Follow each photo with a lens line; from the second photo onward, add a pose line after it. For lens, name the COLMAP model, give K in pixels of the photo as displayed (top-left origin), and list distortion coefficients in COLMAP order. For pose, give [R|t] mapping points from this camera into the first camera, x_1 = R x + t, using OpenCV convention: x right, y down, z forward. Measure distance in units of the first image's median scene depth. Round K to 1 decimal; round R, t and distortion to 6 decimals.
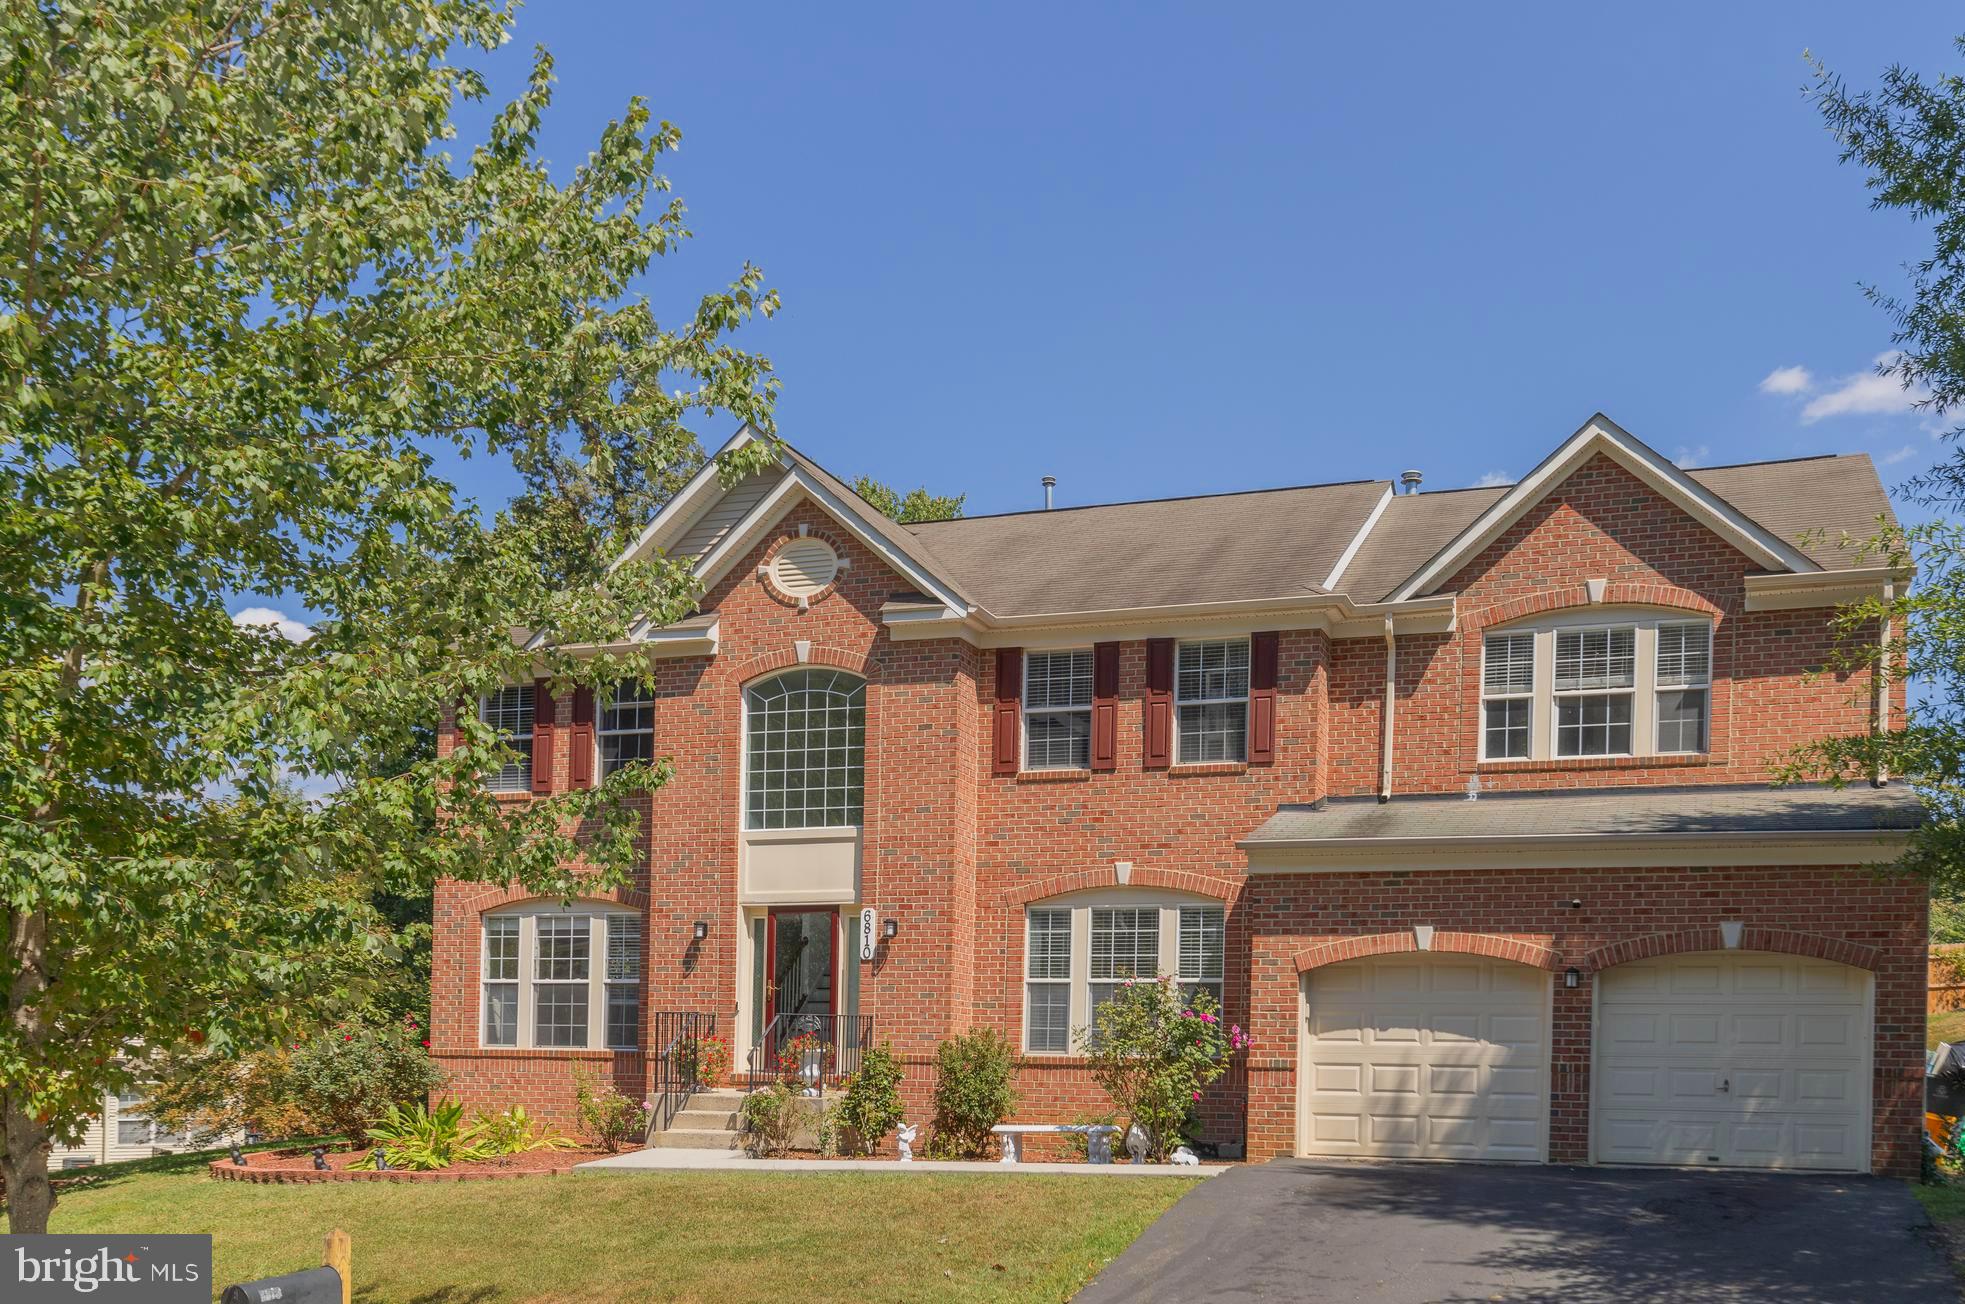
lens RADIAL K [[901.5, 0, 982.5], [0, 901.5, 652.0], [0, 0, 1]] dist [-0.001101, -0.000839]
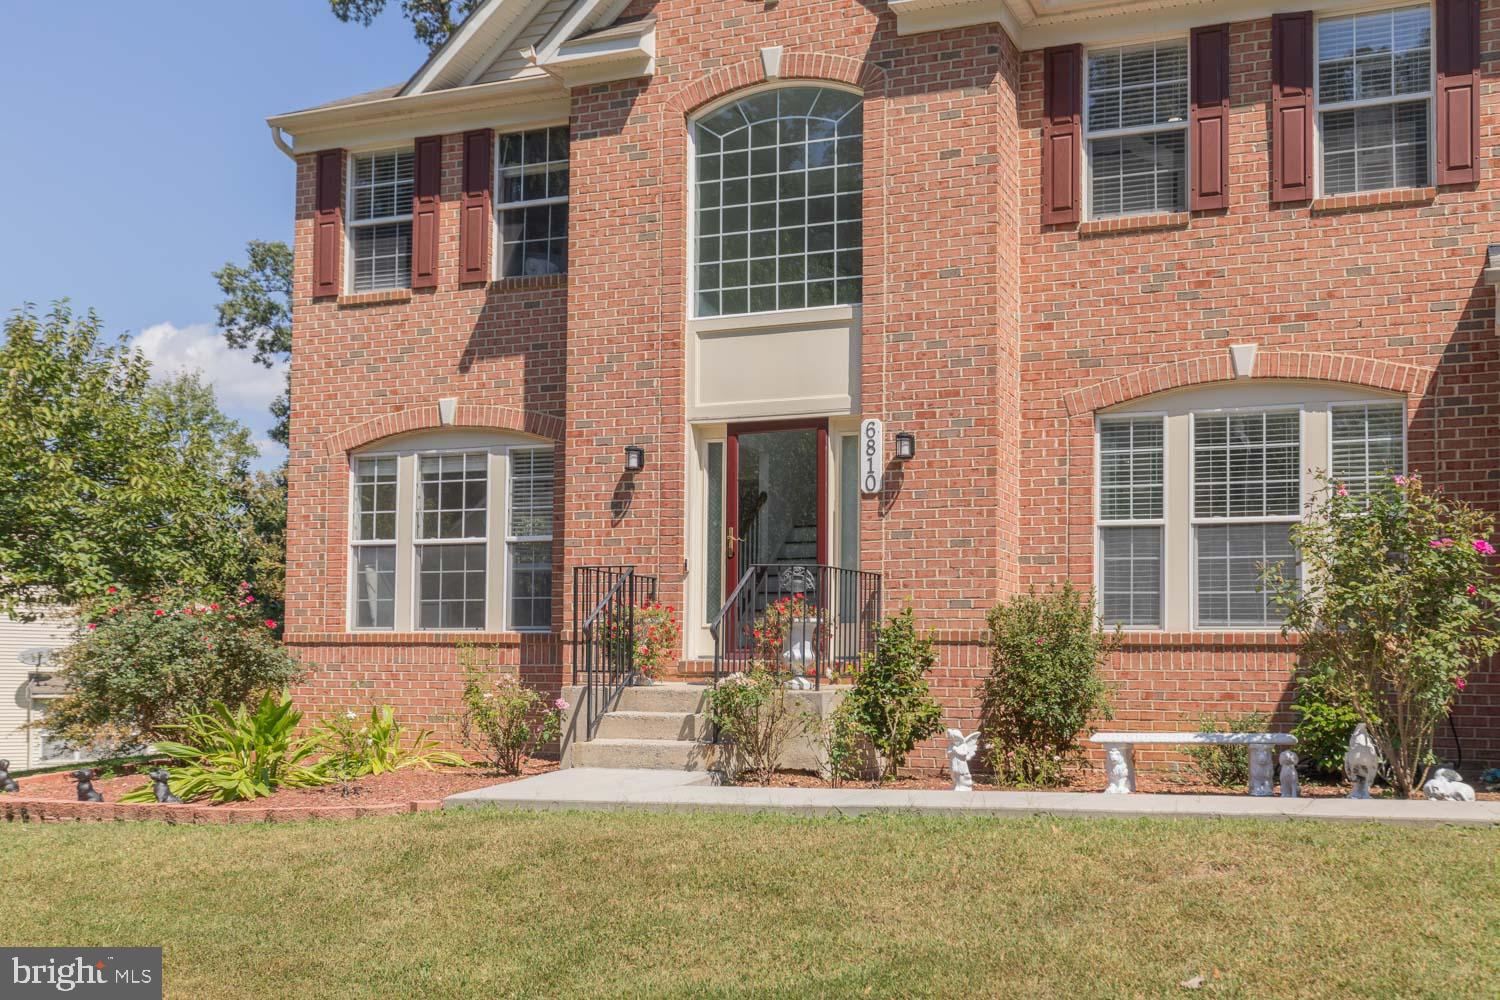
lens RADIAL K [[438.4, 0, 723.1], [0, 438.4, 499.6], [0, 0, 1]] dist [0.000243, -0.000026]
pose [[0.998991, -0.021278, -0.039551, -0.229760], [0.019884, 0.999179, -0.035301, 0.356336], [0.040270, 0.034479, 0.998594, 0.655806]]
